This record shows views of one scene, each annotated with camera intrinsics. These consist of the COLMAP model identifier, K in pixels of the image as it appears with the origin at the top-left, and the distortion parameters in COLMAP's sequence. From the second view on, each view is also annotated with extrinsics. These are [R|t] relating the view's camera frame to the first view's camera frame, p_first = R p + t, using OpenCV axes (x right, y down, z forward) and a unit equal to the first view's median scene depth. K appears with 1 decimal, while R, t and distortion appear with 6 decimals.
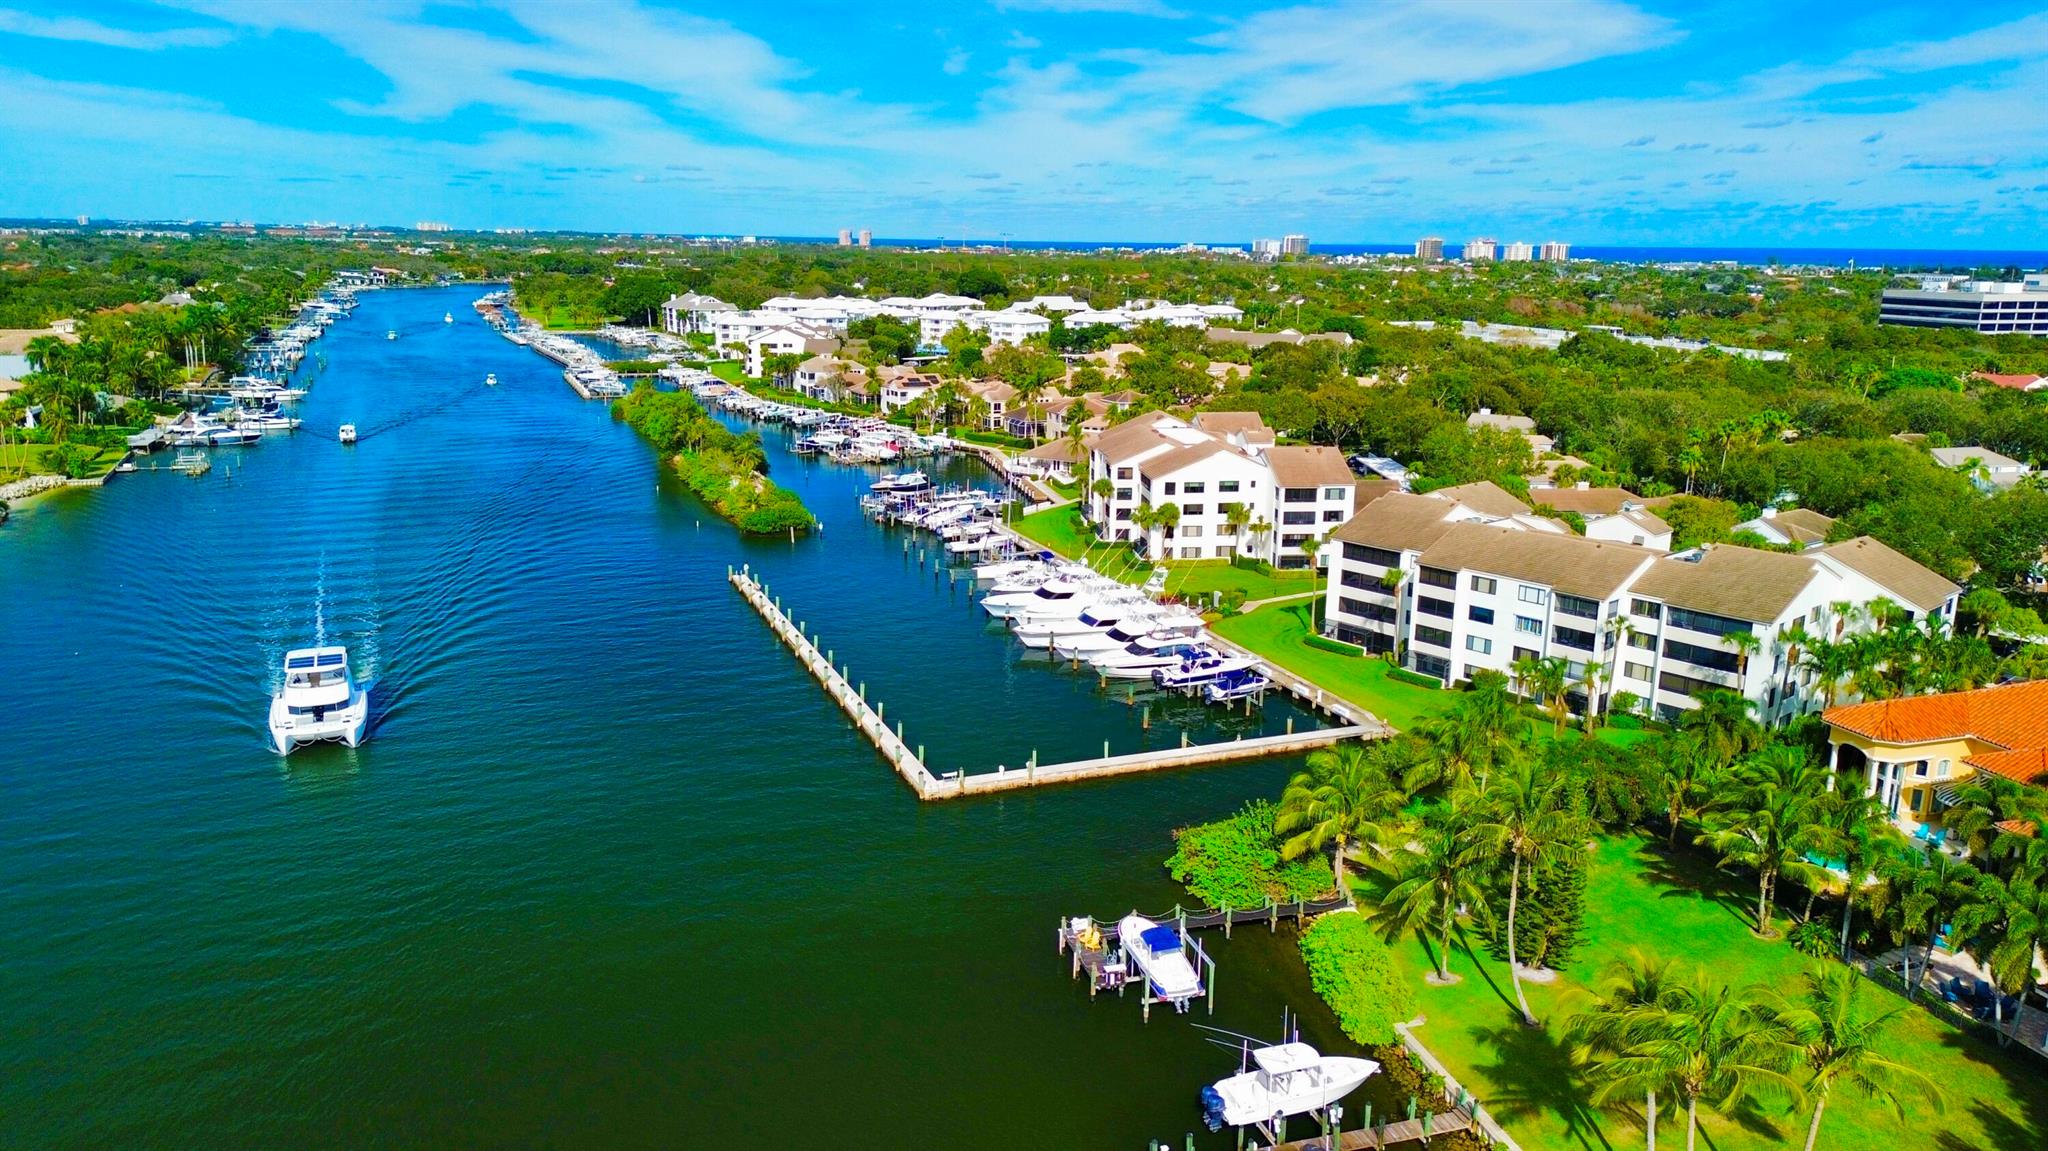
lens RADIAL K [[1448.9, 0, 1024.0], [0, 1448.9, 575.5], [0, 0, 1]] dist [0.071467, -0.069540]
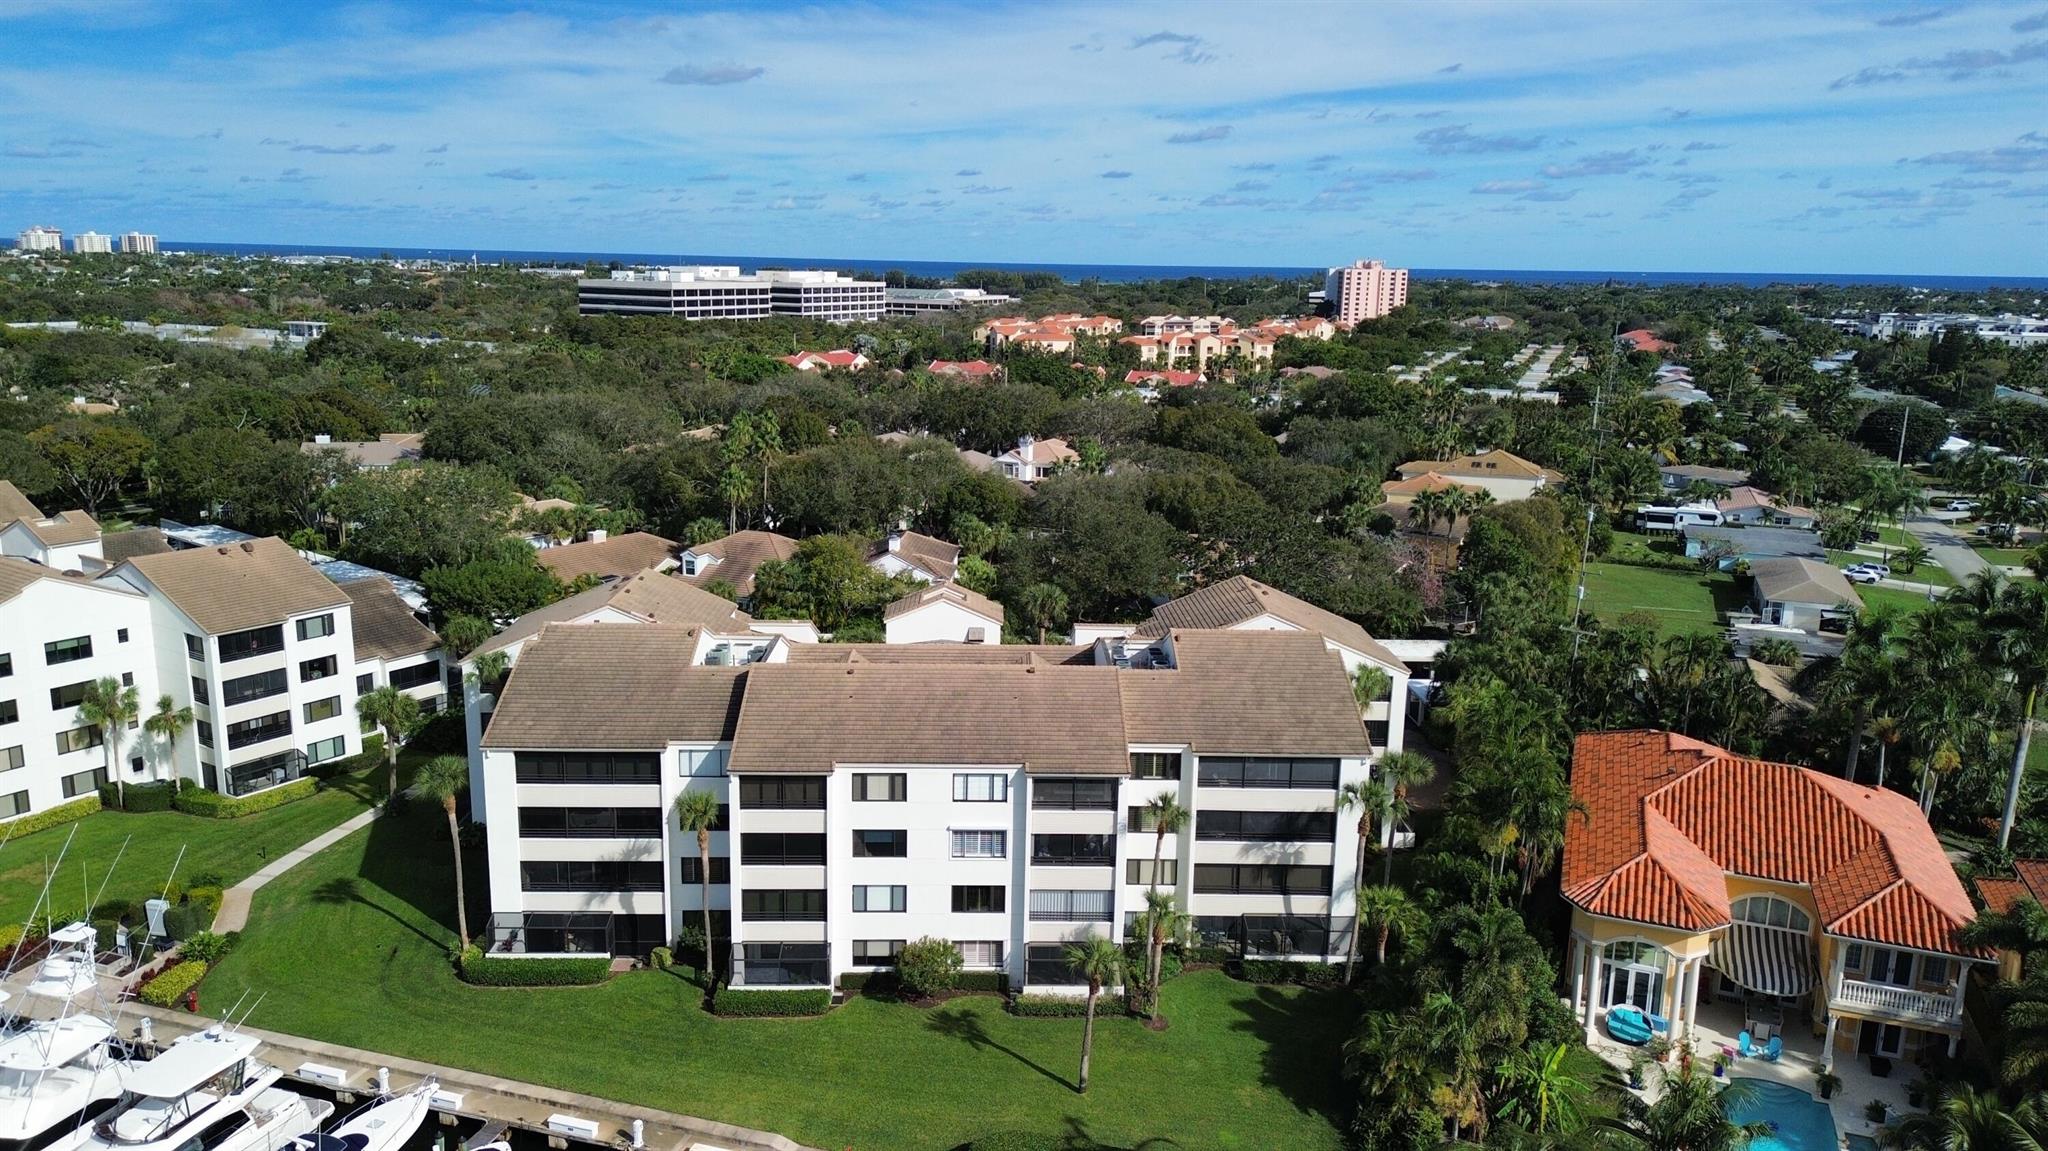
lens RADIAL K [[1448.9, 0, 1024.0], [0, 1448.9, 575.5], [0, 0, 1]] dist [0.071467, -0.069540]
pose [[0.633667, -0.164823, 0.755843, -0.022132], [0.164224, 0.983431, 0.076773, -0.072322], [-0.755974, 0.075479, 0.650236, 0.453400]]
